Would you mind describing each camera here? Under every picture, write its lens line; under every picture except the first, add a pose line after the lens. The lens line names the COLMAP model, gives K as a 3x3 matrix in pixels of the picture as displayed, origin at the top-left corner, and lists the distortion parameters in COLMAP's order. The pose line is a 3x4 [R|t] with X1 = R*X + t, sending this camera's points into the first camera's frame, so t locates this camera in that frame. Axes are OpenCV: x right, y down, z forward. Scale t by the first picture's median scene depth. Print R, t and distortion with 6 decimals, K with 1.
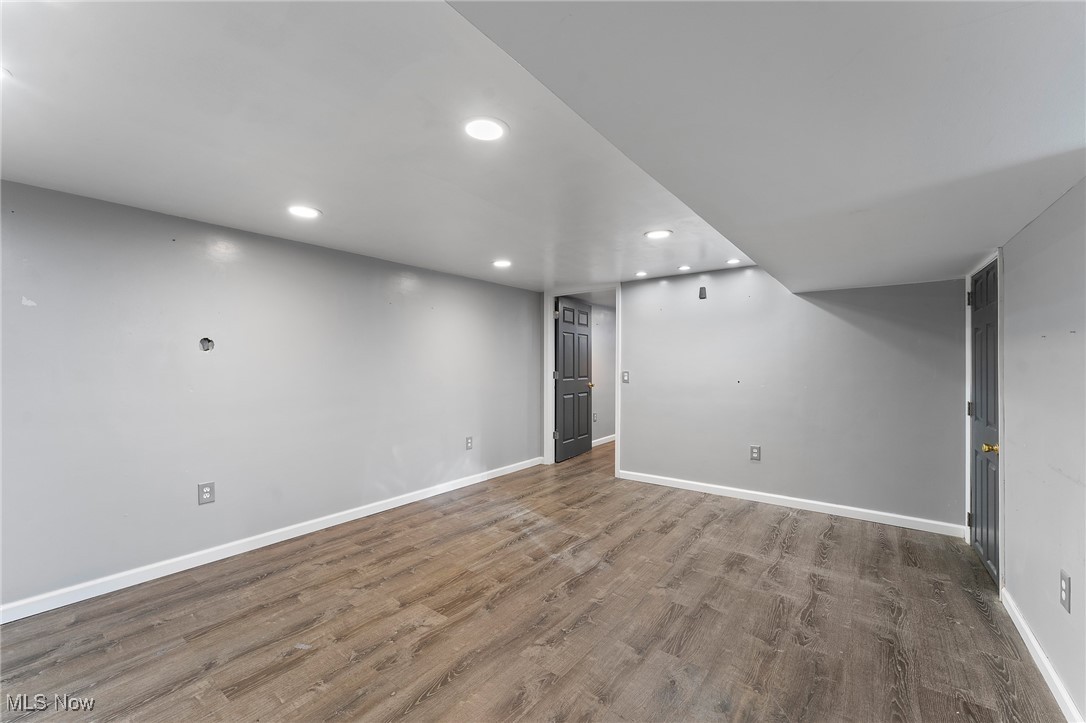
lens RADIAL K [[435.0, 0, 543.5], [0, 435.0, 362.2], [0, 0, 1]] dist [-0.000055, -0.000021]
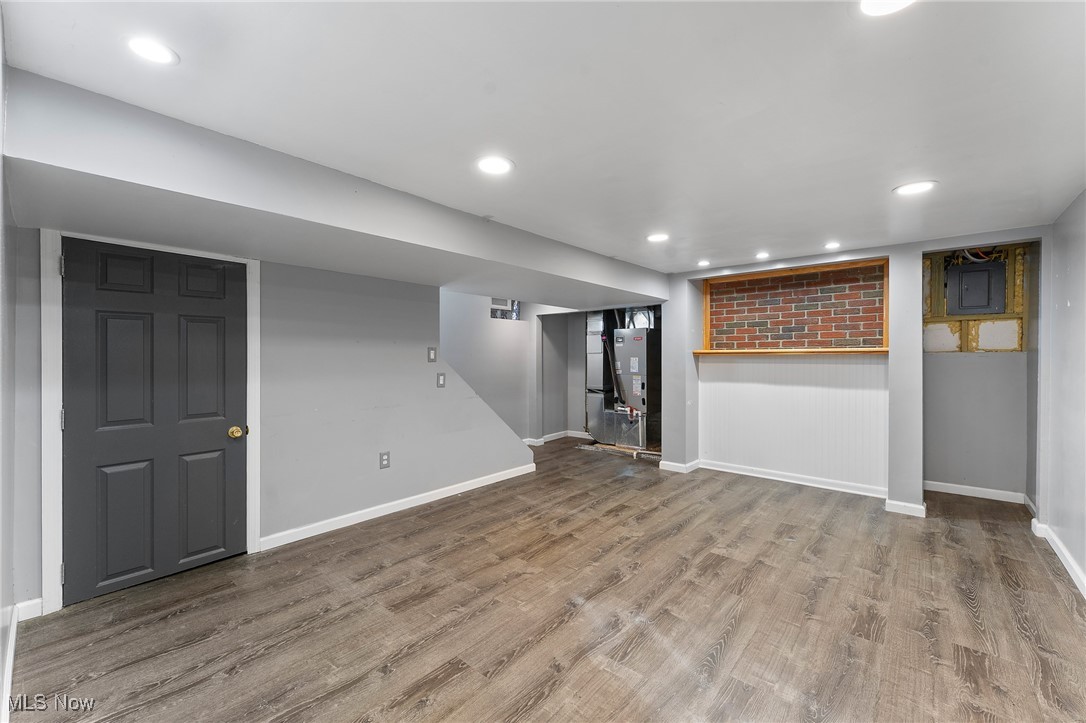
lens RADIAL K [[435.0, 0, 542.9], [0, 435.0, 358.9], [0, 0, 1]] dist [-0.000055, -0.000021]
pose [[-0.997891, 0.001256, 0.064906, 0.163819], [0.001473, 0.999993, 0.003304, 0.007124], [-0.064902, 0.003393, -0.997886, 1.961299]]
